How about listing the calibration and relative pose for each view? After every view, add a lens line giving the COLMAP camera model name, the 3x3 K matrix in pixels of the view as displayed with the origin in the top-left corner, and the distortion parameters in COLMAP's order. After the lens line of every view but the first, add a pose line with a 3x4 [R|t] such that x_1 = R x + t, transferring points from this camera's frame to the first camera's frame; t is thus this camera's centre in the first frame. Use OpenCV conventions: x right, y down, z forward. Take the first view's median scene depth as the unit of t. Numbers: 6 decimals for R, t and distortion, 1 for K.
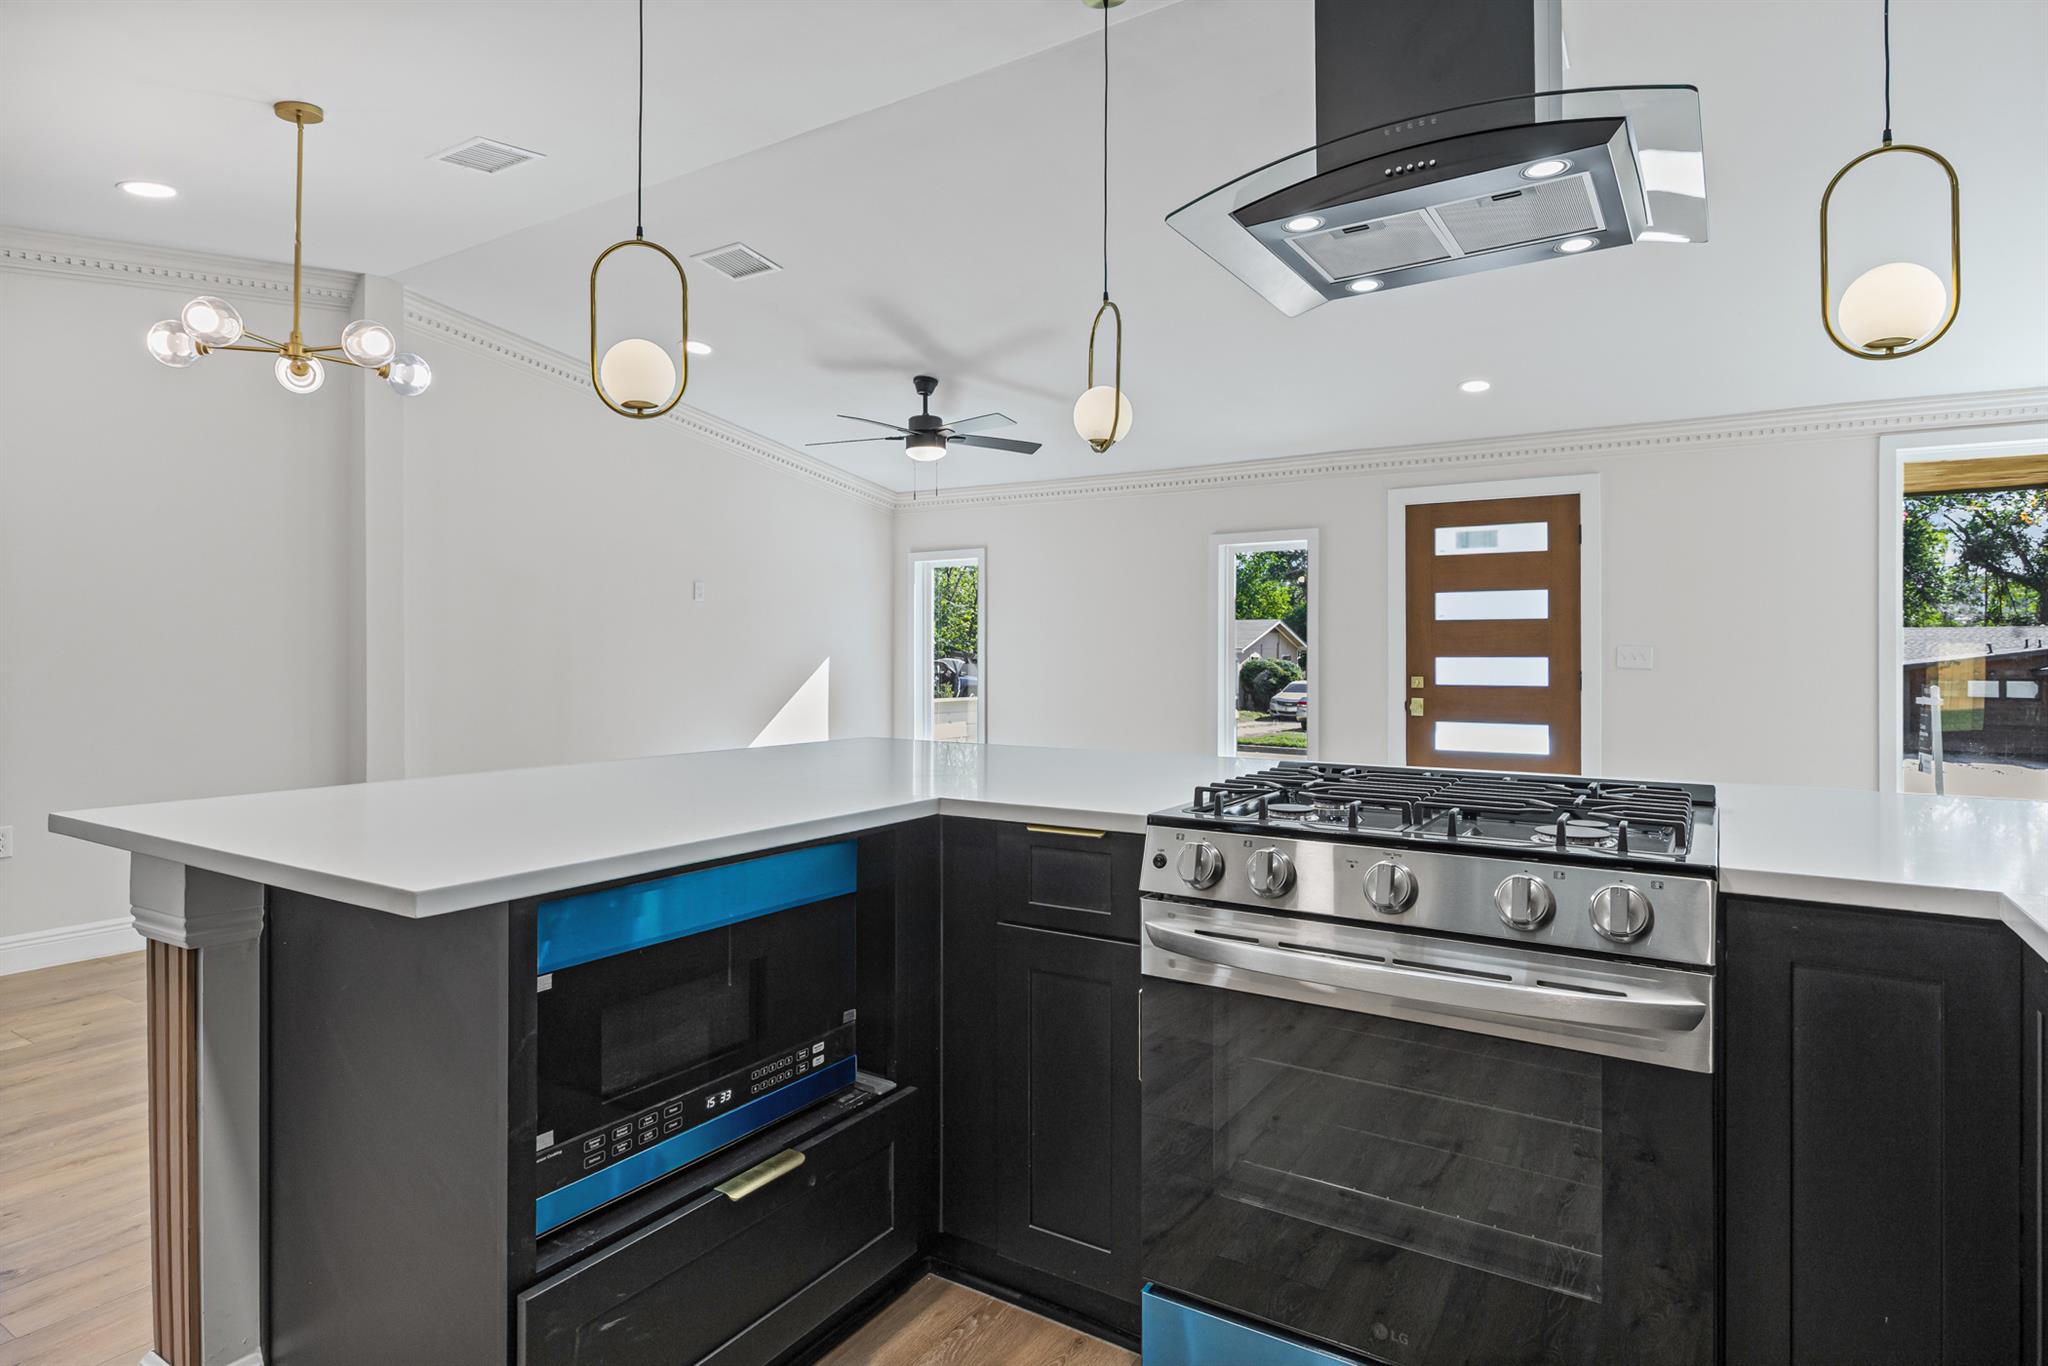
lens RADIAL K [[1112.3, 0, 1009.8], [0, 1112.3, 672.2], [0, 0, 1]] dist [0.003082, 0.000528]
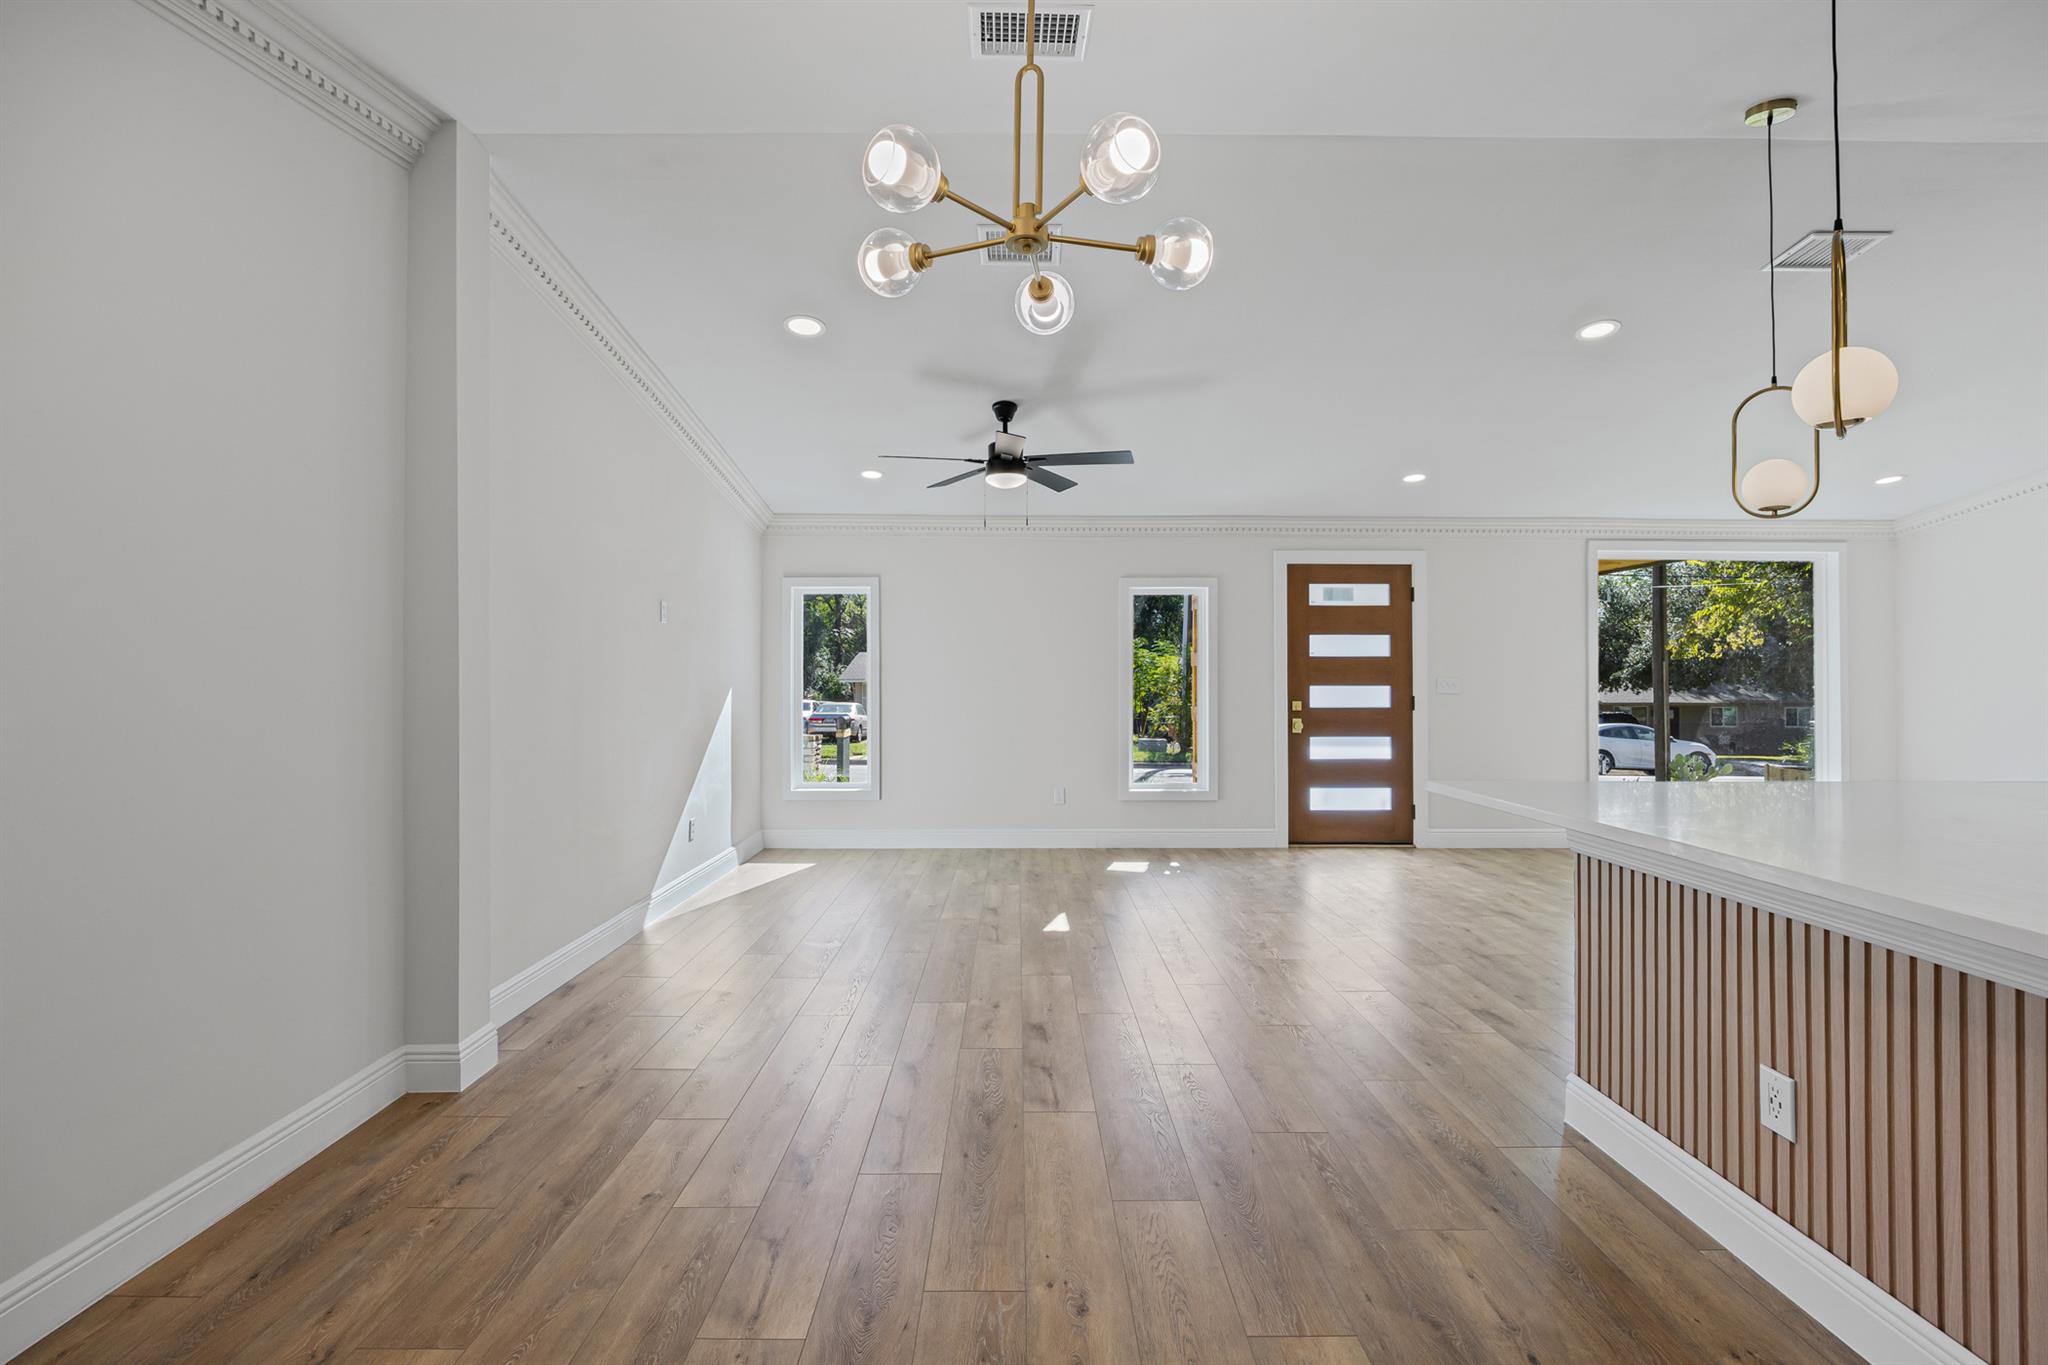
lens RADIAL K [[942.7, 0, 1039.9], [0, 942.7, 678.9], [0, 0, 1]] dist [0.002858, 0.000079]
pose [[0.836765, -0.003905, 0.547549, -0.476691], [0.010536, 0.999904, -0.008969, -0.015438], [-0.547461, 0.013274, 0.836726, 0.281011]]
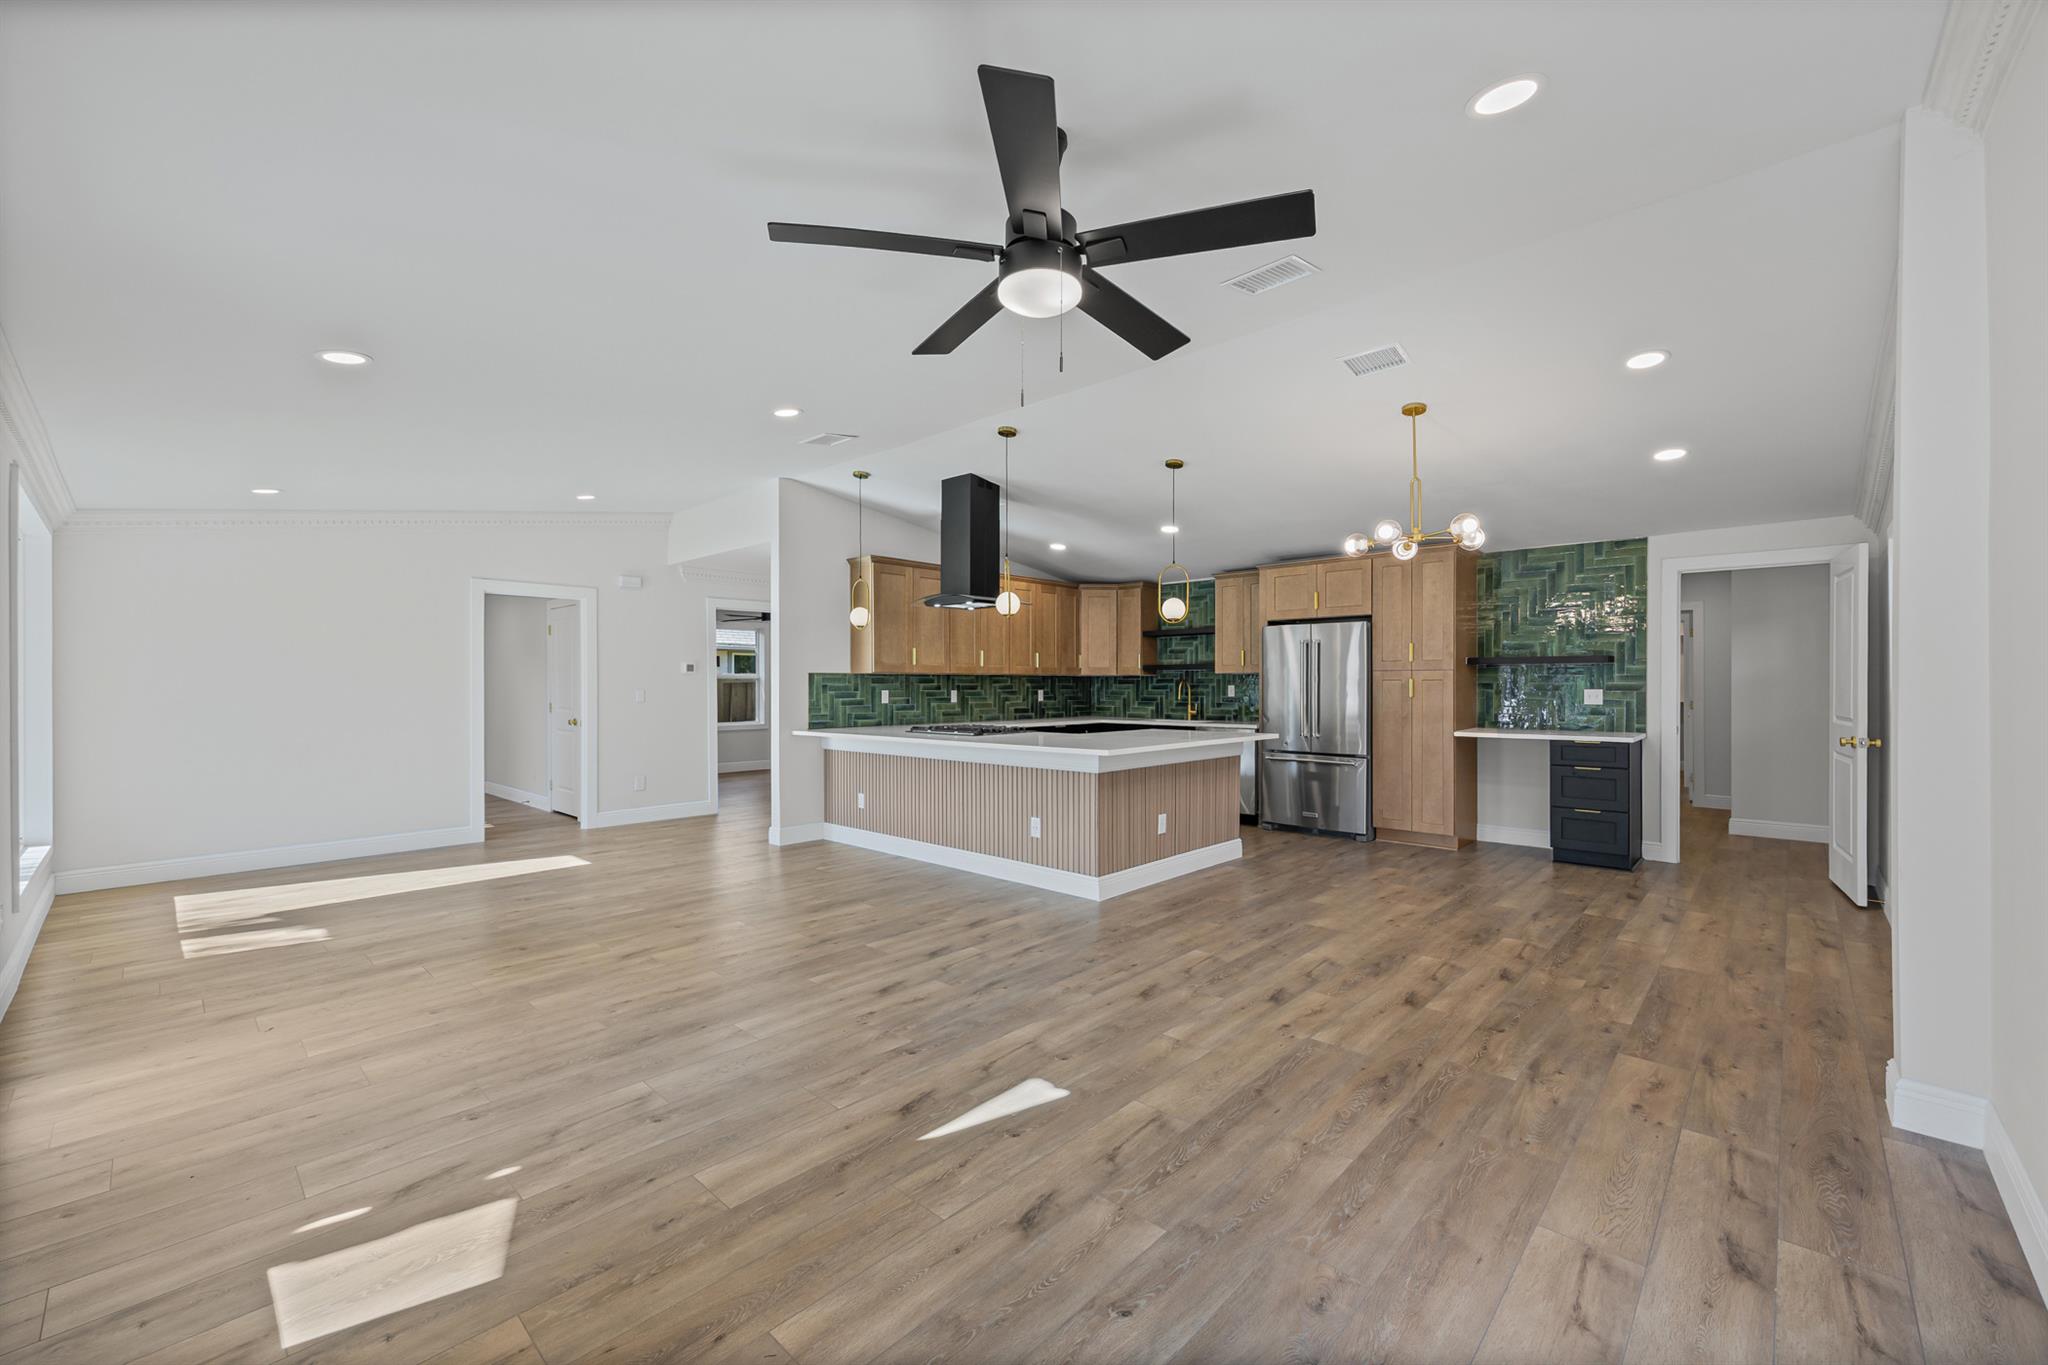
lens RADIAL K [[819.8, 0, 1036.1], [0, 819.8, 698.2], [0, 0, 1]] dist [-0.007868, 0.000789]
pose [[-0.981938, -0.001523, 0.189194, -0.131805], [0.004445, 0.999506, 0.031117, -0.033685], [-0.189148, 0.031396, -0.981447, 1.279205]]
